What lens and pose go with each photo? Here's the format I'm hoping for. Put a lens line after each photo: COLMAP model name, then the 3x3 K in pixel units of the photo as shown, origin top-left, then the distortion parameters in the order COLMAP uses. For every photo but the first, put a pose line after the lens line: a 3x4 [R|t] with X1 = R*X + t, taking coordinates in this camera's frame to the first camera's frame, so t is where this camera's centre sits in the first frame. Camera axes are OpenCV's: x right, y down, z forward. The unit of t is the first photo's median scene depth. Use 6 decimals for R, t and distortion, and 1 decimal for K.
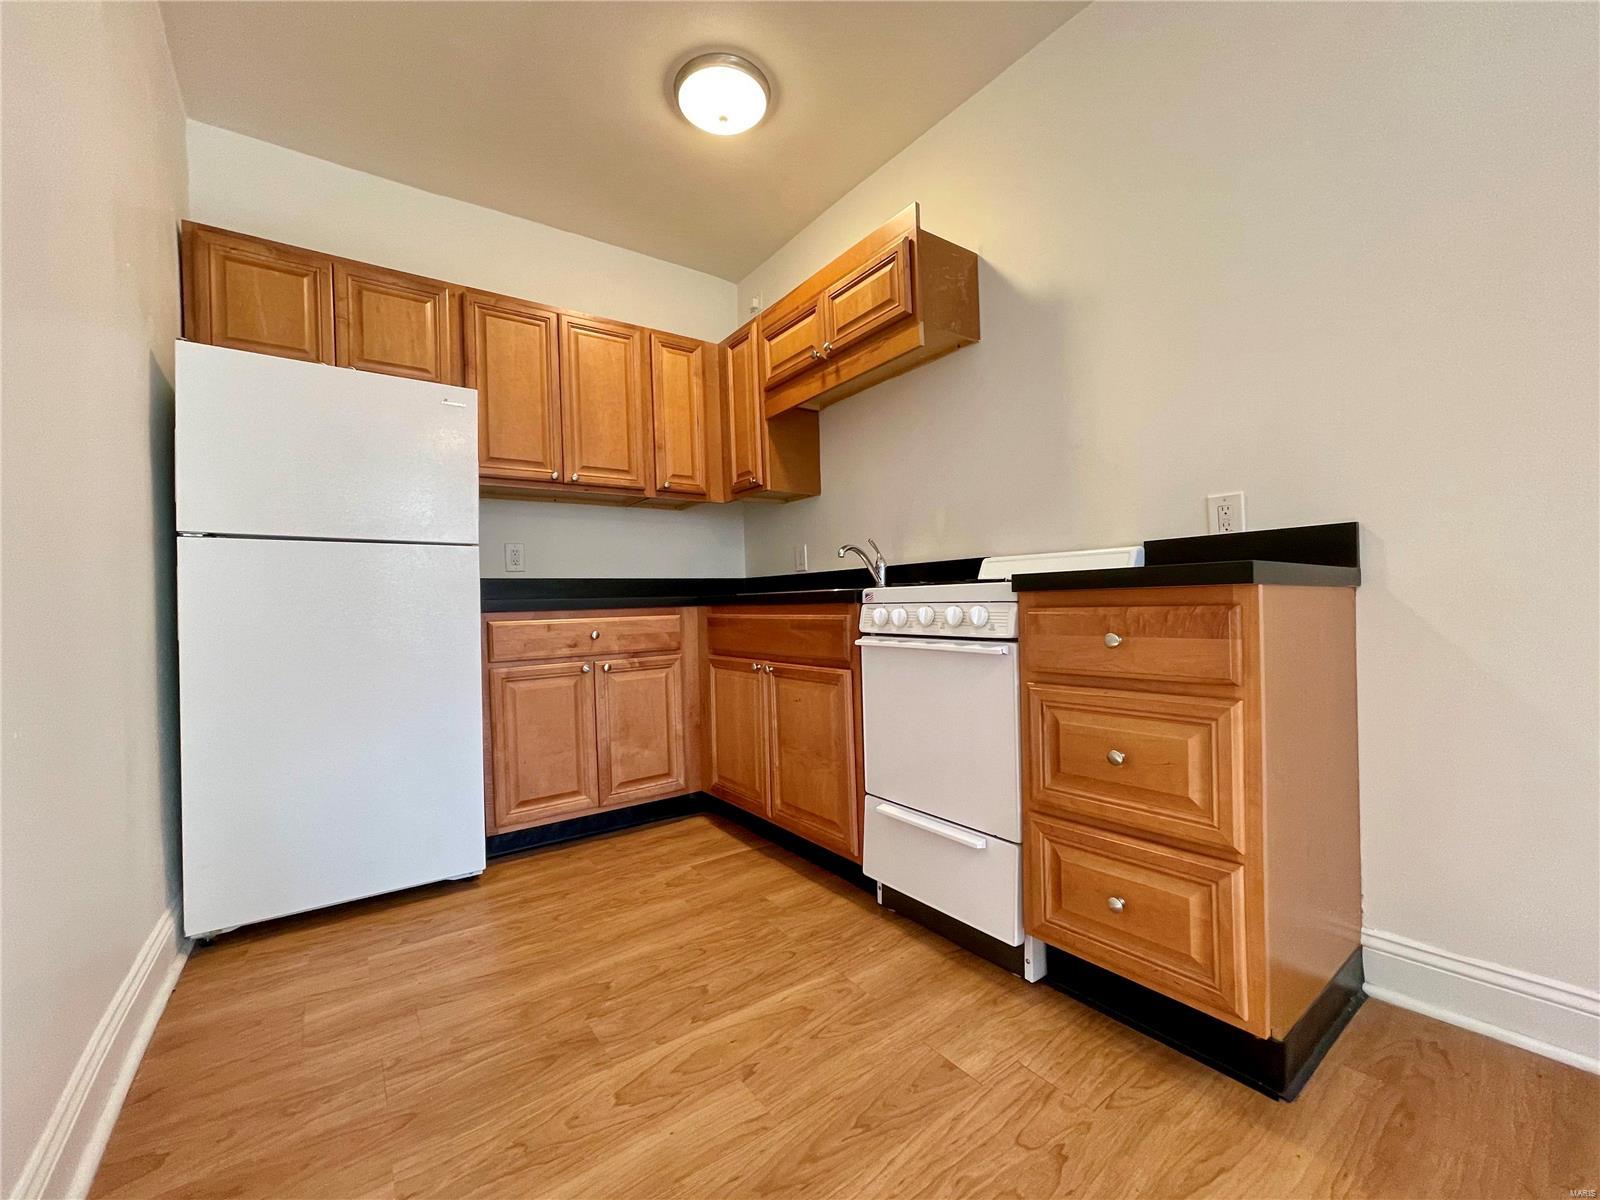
lens RADIAL K [[648.1, 0, 790.3], [0, 648.1, 605.7], [0, 0, 1]] dist [0.000516, 0.000105]
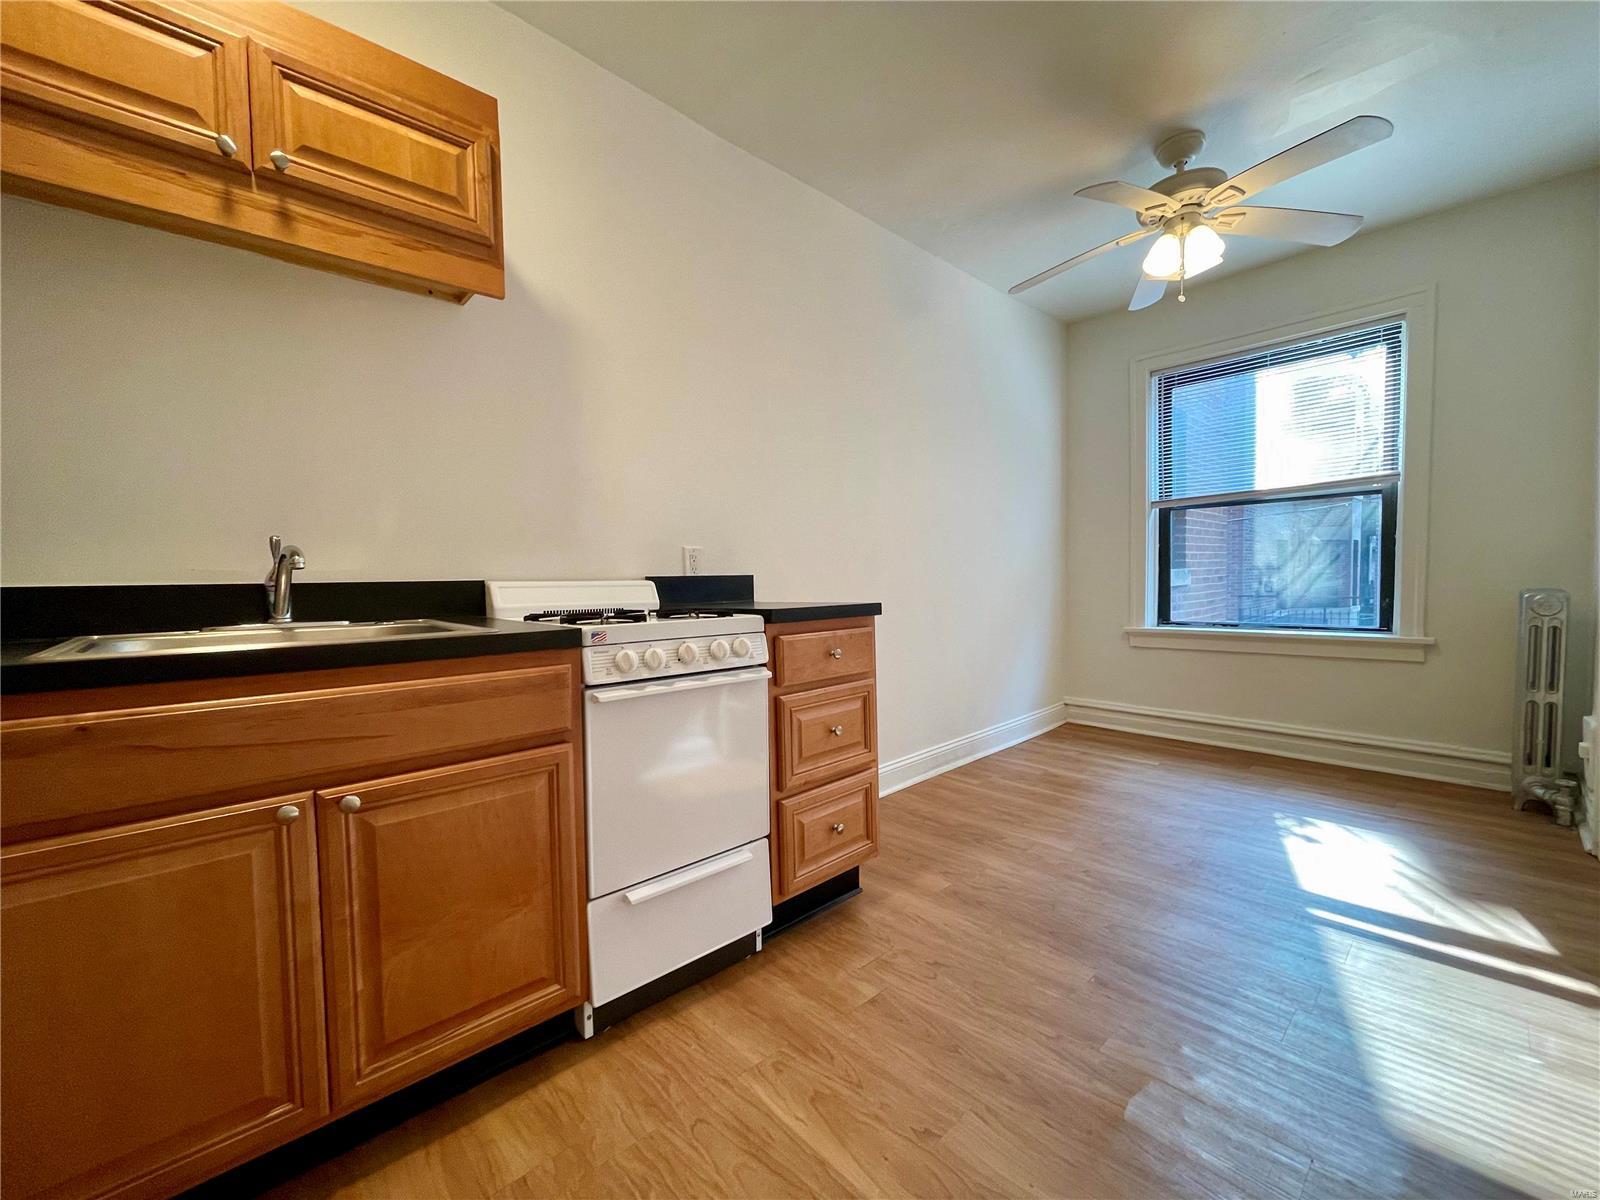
lens RADIAL K [[648.1, 0, 790.3], [0, 648.1, 605.7], [0, 0, 1]] dist [0.000516, 0.000105]
pose [[-0.117306, -0.013506, 0.993004, -0.723763], [0.024394, 0.999567, 0.016477, -0.063311], [-0.992796, 0.026157, -0.116926, 0.949592]]
